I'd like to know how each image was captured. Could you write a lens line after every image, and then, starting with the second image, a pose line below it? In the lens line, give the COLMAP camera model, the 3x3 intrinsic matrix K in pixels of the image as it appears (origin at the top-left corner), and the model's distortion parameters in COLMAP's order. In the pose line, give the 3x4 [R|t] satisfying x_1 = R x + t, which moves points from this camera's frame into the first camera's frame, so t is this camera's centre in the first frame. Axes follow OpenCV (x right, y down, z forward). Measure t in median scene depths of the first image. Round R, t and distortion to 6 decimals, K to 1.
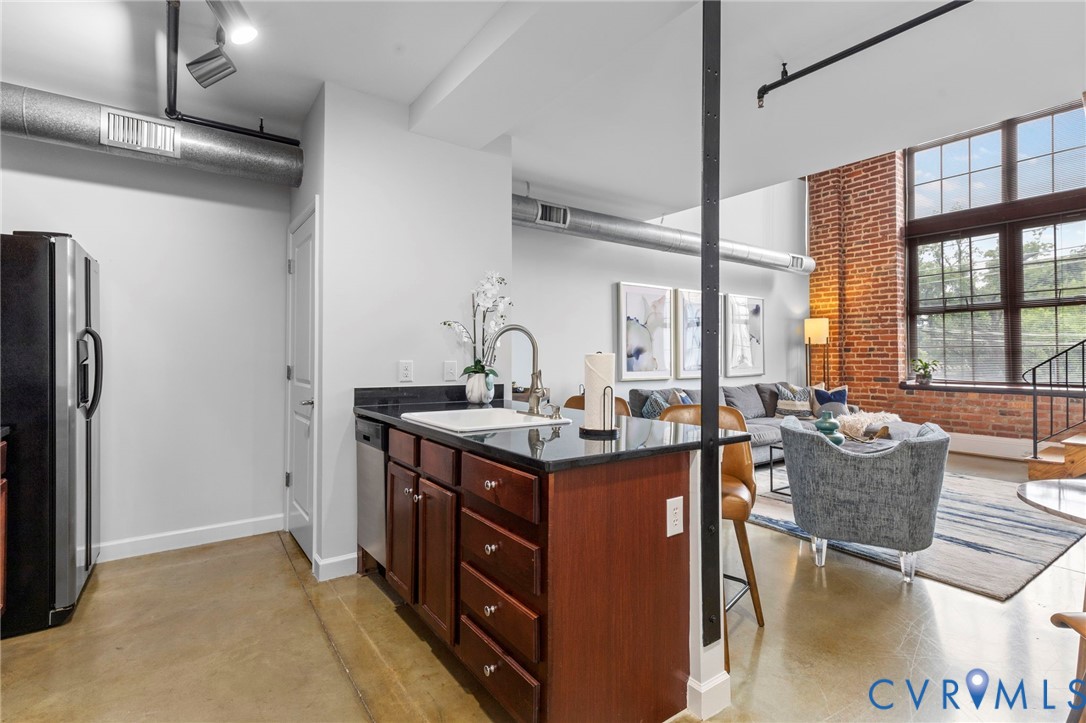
lens RADIAL K [[514.8, 0, 545.3], [0, 514.8, 348.7], [0, 0, 1]] dist [0.000476, -0.001062]
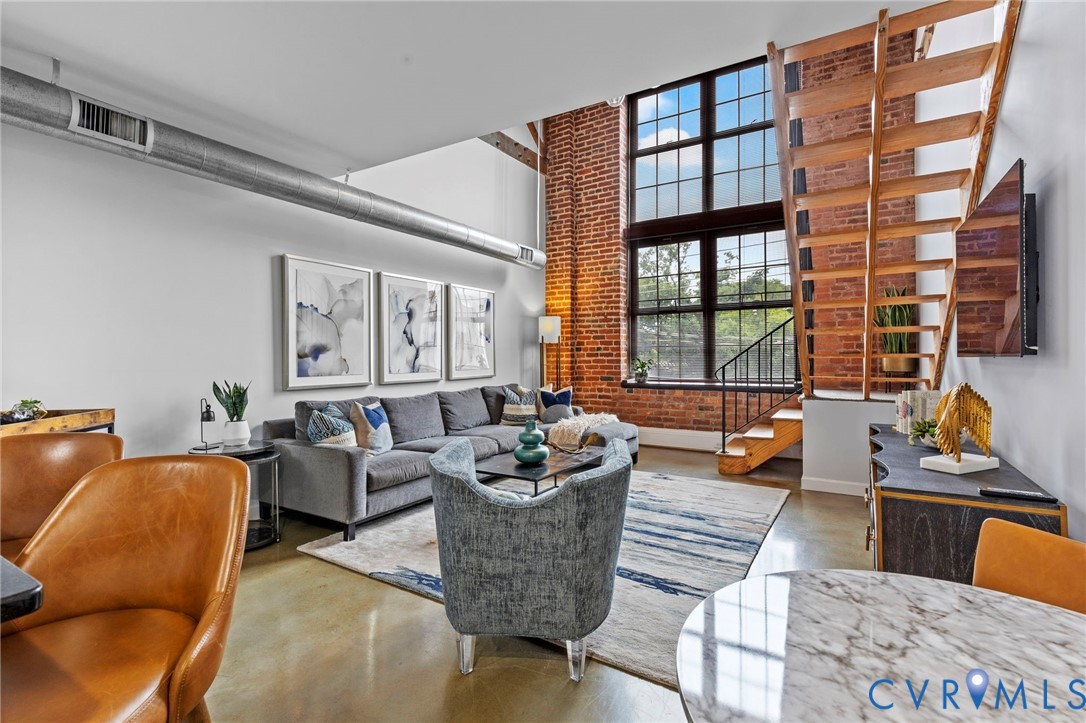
lens RADIAL K [[493.8, 0, 545.0], [0, 493.8, 357.3], [0, 0, 1]] dist [0.001981, -0.000014]
pose [[0.917659, -0.004238, 0.397345, 0.172144], [-0.001985, 0.999882, 0.015250, 0.003843], [-0.397363, -0.014783, 0.917542, 0.176197]]
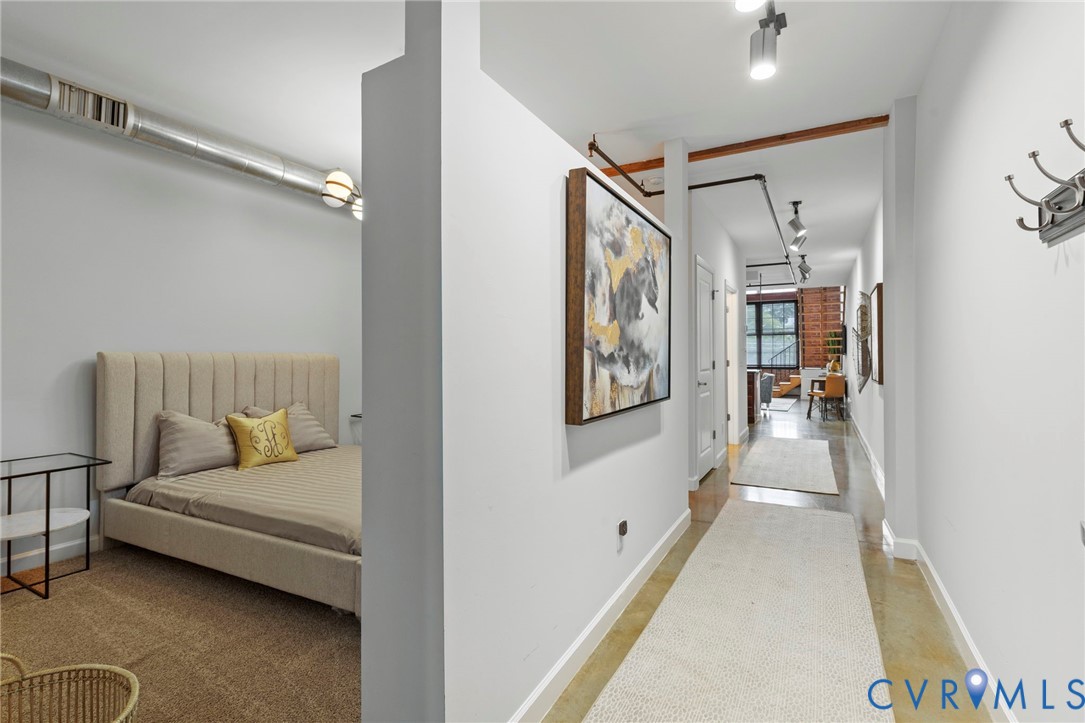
lens RADIAL K [[514.3, 0, 544.8], [0, 514.3, 348.7], [0, 0, 1]] dist [0.000476, -0.001062]
pose [[0.891985, 0.001524, 0.452062, -1.139681], [-0.003889, 0.999983, 0.004303, -0.019205], [-0.452048, -0.005596, 0.891976, -0.757511]]
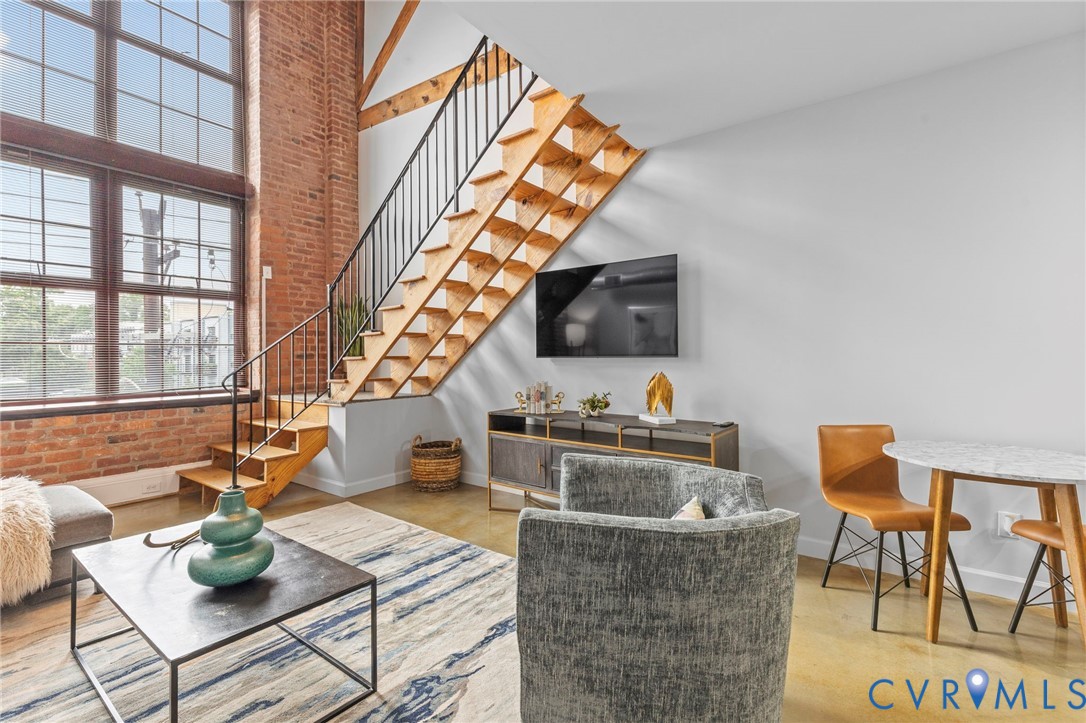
lens RADIAL K [[490.8, 0, 546.4], [0, 490.8, 353.1], [0, 0, 1]] dist [0.000456, -0.000131]
pose [[-0.315219, 0.006660, 0.948996, 0.070897], [-0.007142, 0.999930, -0.009389, 0.009168], [-0.948992, -0.009737, -0.315149, 0.612813]]
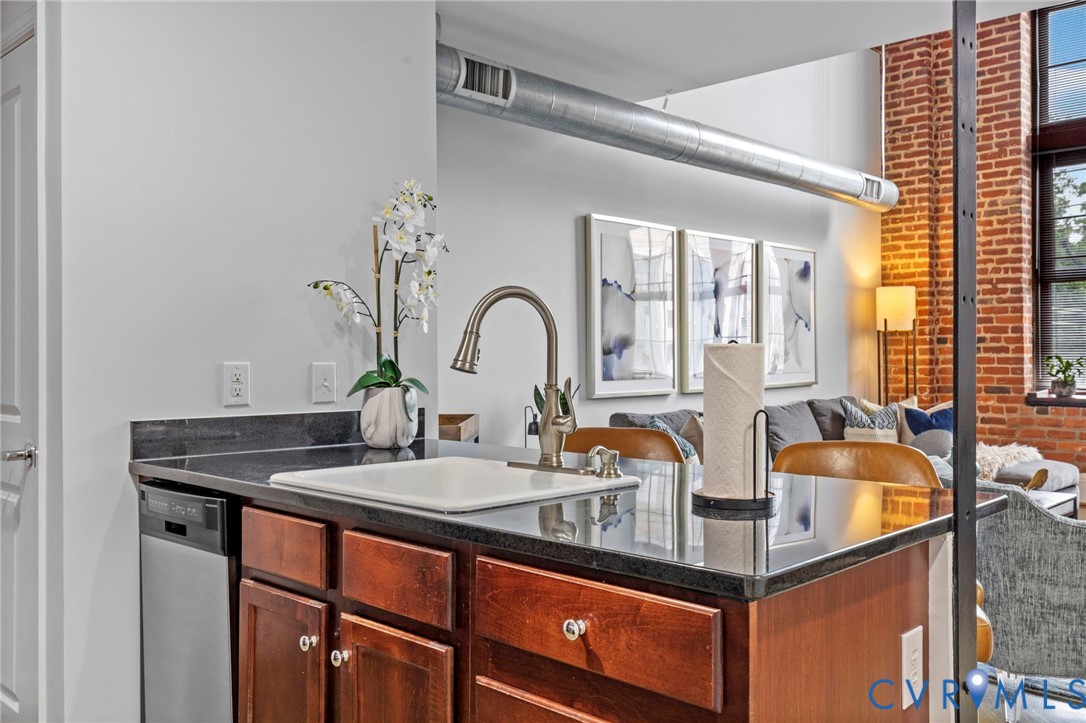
lens RADIAL K [[925.2, 0, 539.7], [0, 925.2, 348.7], [0, 0, 1]] dist [-0.004566, 0.003704]
pose [[0.982808, -0.003654, 0.184593, -0.072378], [0.002117, 0.999961, 0.008524, 0.001938], [-0.184617, -0.007986, 0.982778, 0.049308]]
